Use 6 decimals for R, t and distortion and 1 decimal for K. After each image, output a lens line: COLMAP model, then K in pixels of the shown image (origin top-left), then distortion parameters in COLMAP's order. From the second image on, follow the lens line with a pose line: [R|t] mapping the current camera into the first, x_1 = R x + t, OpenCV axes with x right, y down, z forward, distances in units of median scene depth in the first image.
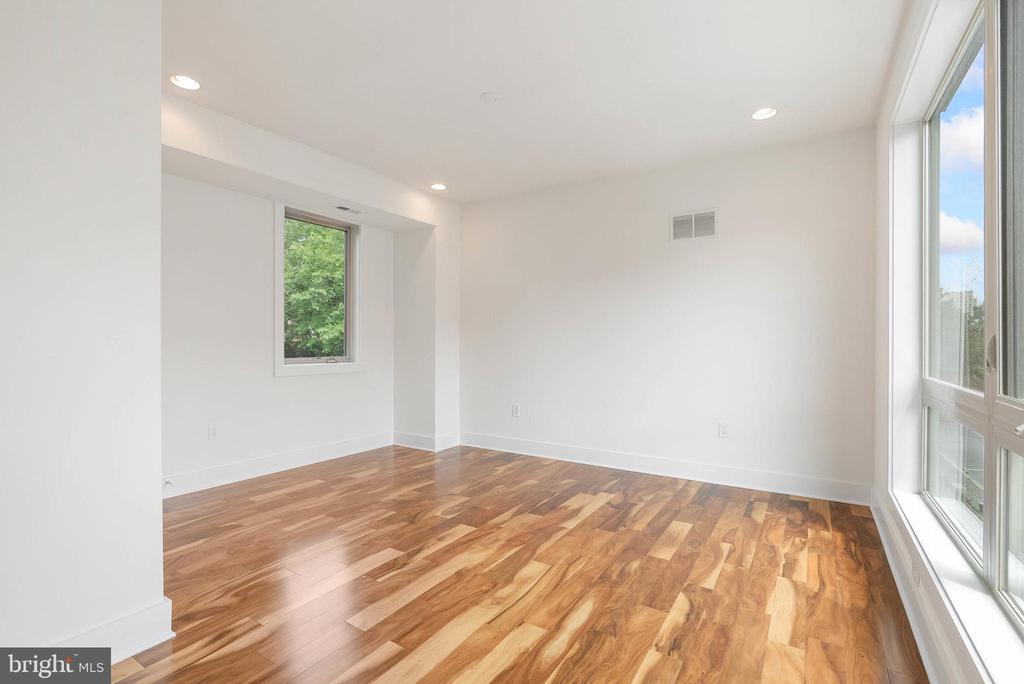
lens RADIAL K [[474.8, 0, 512.0], [0, 474.8, 342.0], [0, 0, 1]] dist [-0.018392, 0.006225]
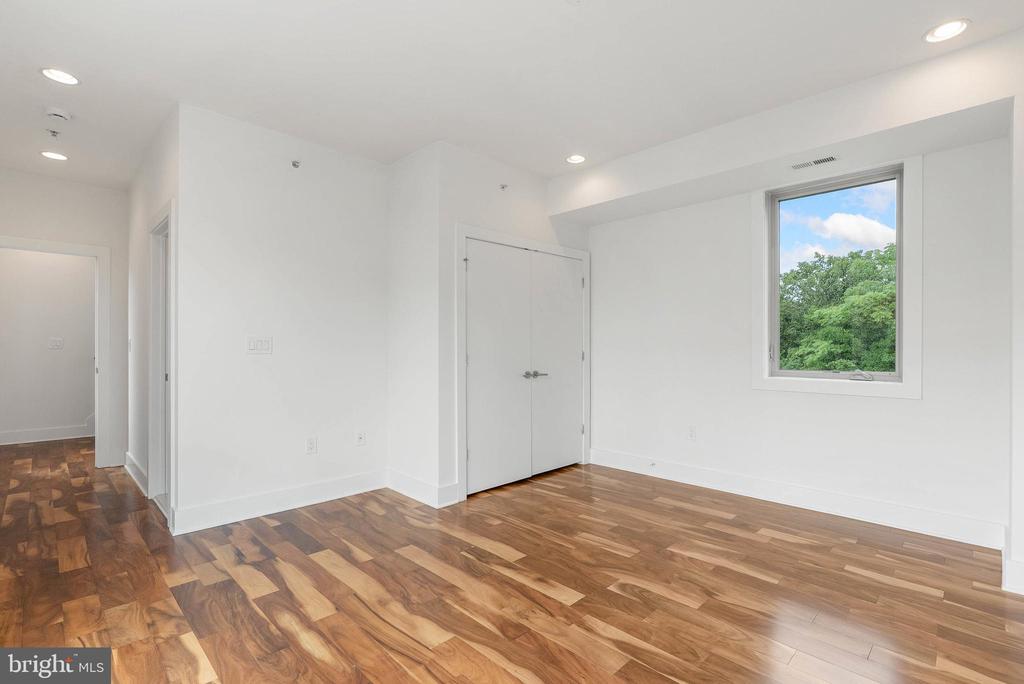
lens RADIAL K [[474.8, 0, 512.0], [0, 474.8, 342.0], [0, 0, 1]] dist [-0.018392, 0.006225]
pose [[-0.213227, -0.013908, -0.976904, 0.620454], [-0.005380, 0.999900, -0.013061, 0.000655], [0.976988, 0.002470, -0.213280, 1.011444]]
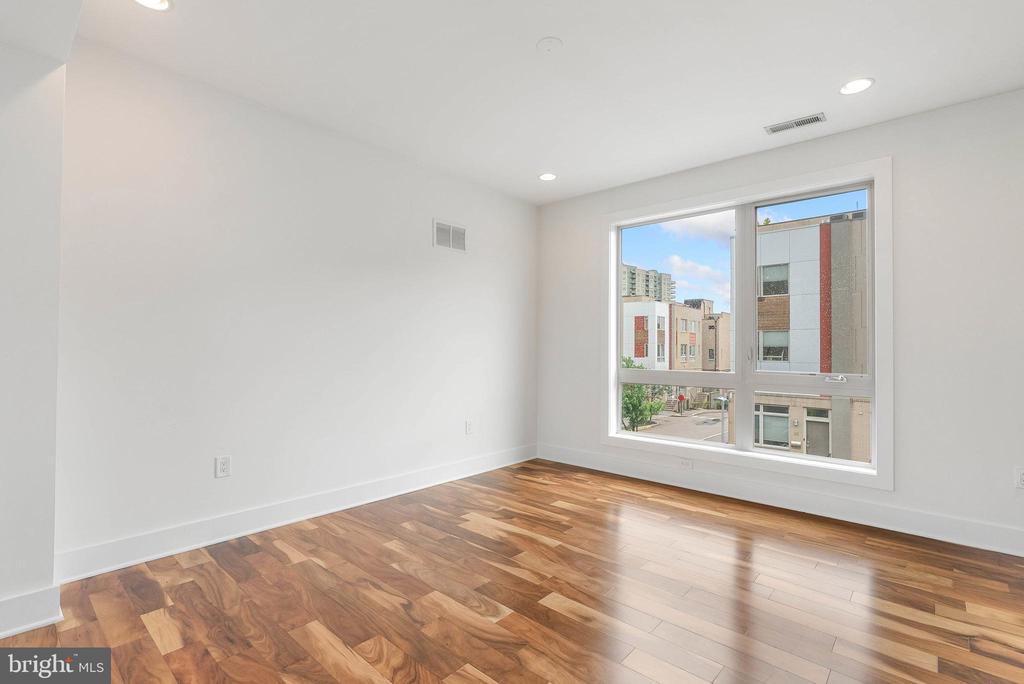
lens RADIAL K [[474.8, 0, 512.0], [0, 474.8, 342.0], [0, 0, 1]] dist [-0.018392, 0.006225]
pose [[0.157653, 0.011847, 0.987423, -0.799449], [-0.004278, 0.999927, -0.011314, -0.002546], [-0.987485, -0.002440, 0.157692, 0.896941]]
